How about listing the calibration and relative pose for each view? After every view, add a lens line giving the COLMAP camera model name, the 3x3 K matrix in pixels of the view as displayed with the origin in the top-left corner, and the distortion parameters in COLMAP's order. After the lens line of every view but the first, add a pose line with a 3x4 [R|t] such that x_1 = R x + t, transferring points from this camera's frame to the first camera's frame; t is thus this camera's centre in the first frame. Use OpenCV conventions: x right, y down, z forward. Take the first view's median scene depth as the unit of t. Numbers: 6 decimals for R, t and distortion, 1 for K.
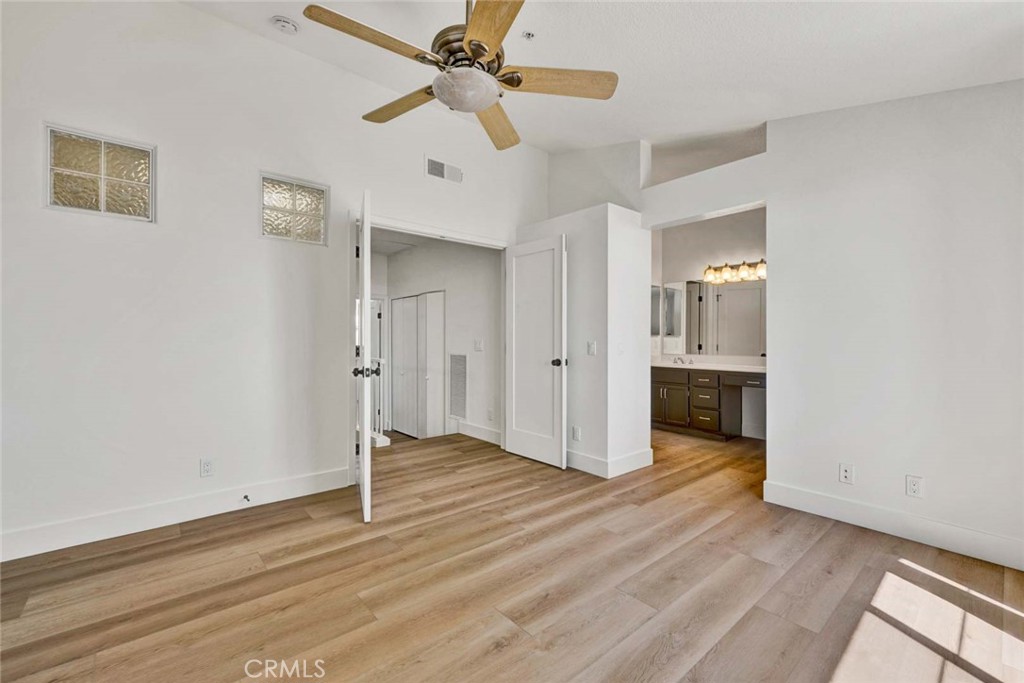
lens RADIAL K [[434.7, 0, 514.4], [0, 434.7, 339.3], [0, 0, 1]] dist [0.001575, 0.001405]
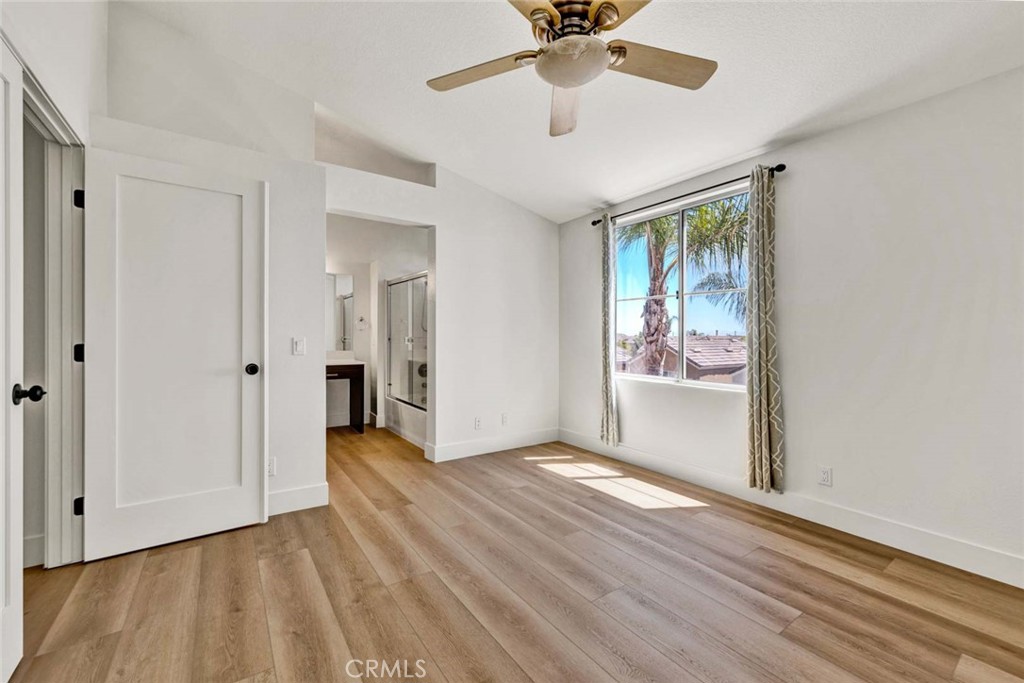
lens RADIAL K [[434.7, 0, 512.1], [0, 434.7, 334.2], [0, 0, 1]] dist [0.001575, 0.001405]
pose [[0.097947, -0.008070, 0.995159, -0.661560], [-0.001638, 0.999964, 0.008271, -0.009002], [-0.995190, -0.002440, 0.097931, 0.673139]]
